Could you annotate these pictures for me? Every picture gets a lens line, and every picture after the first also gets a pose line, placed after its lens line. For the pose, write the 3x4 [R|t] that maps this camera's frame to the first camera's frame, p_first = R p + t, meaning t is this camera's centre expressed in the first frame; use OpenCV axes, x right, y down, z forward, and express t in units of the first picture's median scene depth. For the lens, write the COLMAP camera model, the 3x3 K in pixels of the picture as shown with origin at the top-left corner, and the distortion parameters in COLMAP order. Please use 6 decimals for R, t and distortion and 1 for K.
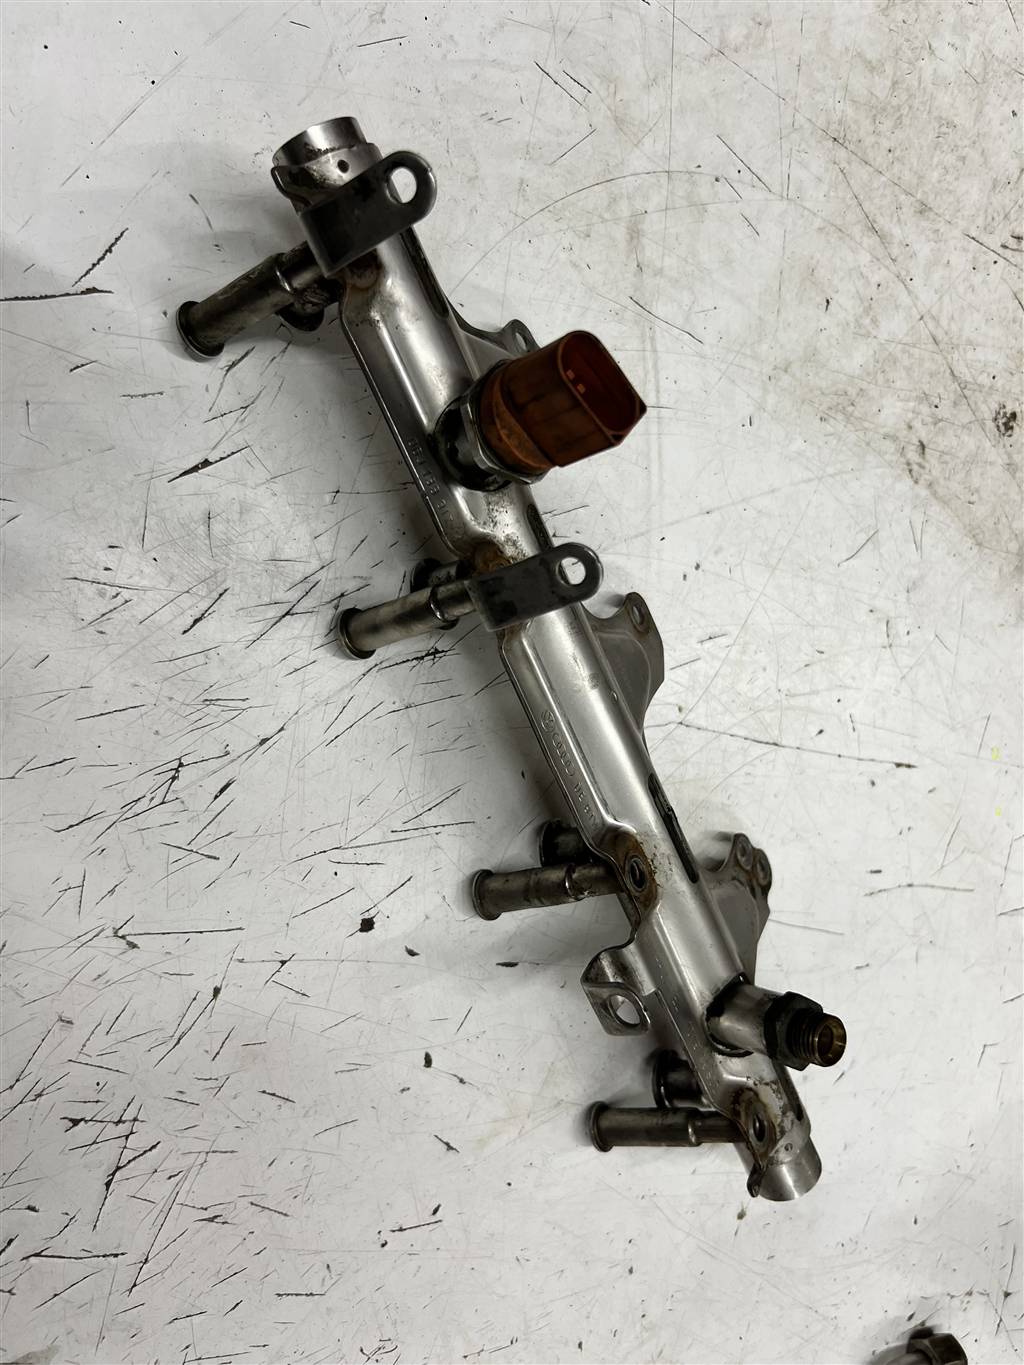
lens RADIAL K [[1098.4, 0, 512.0], [0, 1098.4, 682.5], [0, 0, 1]] dist [0.012726, -0.037883]
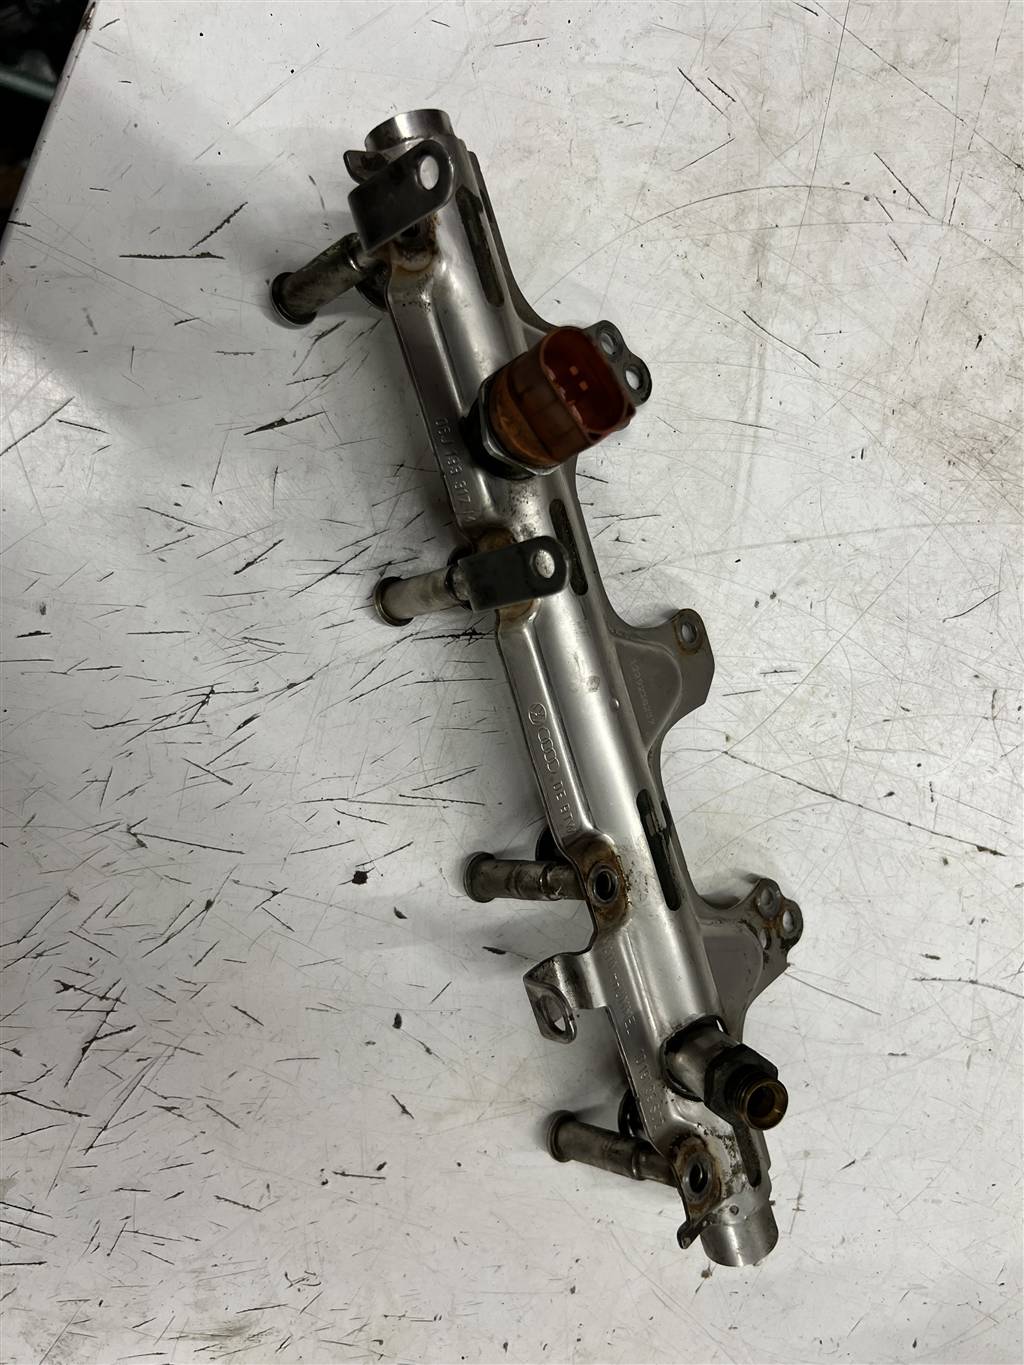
lens RADIAL K [[1098.4, 0, 512.0], [0, 1098.4, 682.5], [0, 0, 1]] dist [0.012726, -0.037883]
pose [[0.949831, 0.177942, -0.257209, 0.236267], [-0.181229, 0.983379, 0.011070, -0.000249], [0.254904, 0.036099, 0.966292, 0.018531]]
